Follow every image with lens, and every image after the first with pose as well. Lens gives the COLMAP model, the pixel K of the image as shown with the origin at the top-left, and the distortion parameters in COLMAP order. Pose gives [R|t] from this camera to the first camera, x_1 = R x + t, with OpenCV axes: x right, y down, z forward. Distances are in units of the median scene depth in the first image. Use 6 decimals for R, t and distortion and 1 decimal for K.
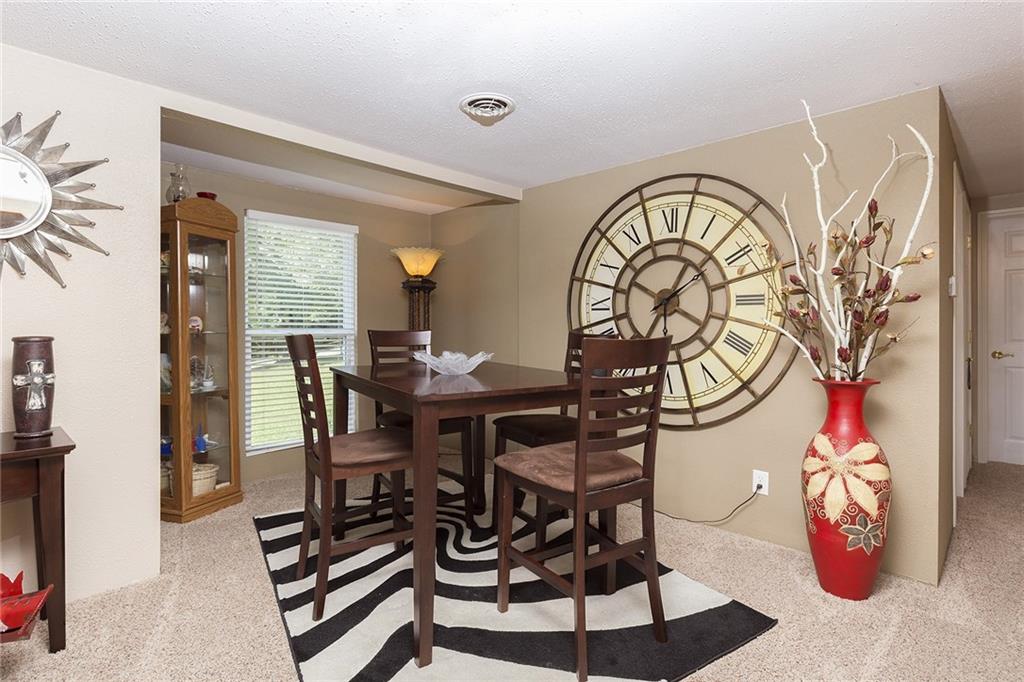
lens RADIAL K [[510.4, 0, 511.3], [0, 510.4, 321.9], [0, 0, 1]] dist [-0.001307, -0.000423]
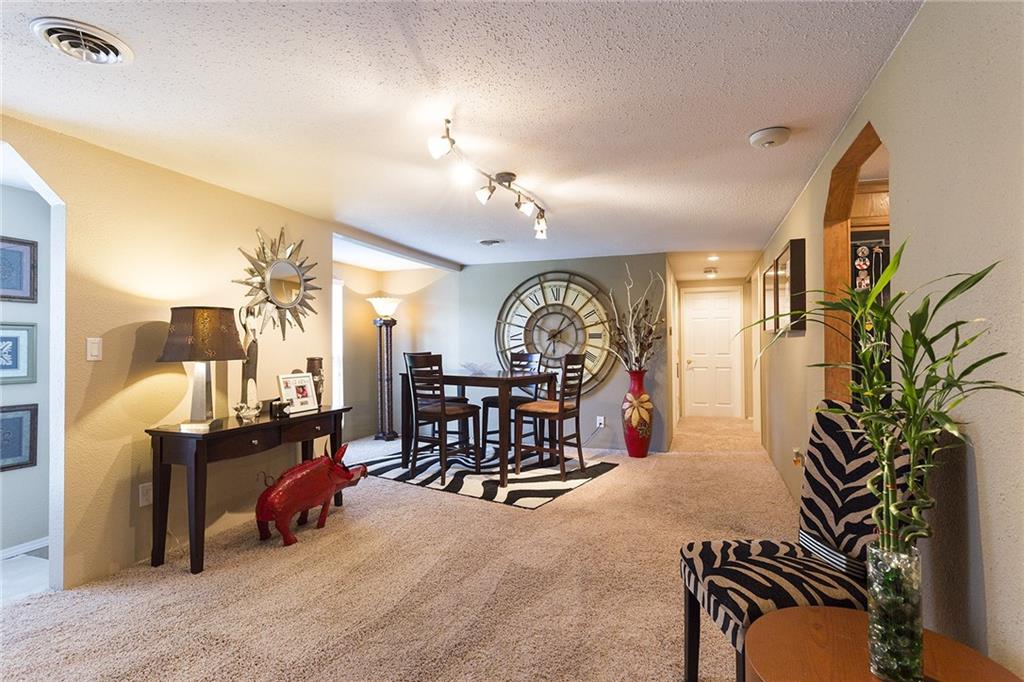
lens RADIAL K [[506.5, 0, 512.0], [0, 506.5, 341.0], [0, 0, 1]] dist [-0.000705, -0.000284]
pose [[0.915456, -0.003835, 0.402401, -0.675483], [0.005481, 0.999981, -0.002939, -0.017081], [-0.402382, 0.004896, 0.915459, -0.762353]]
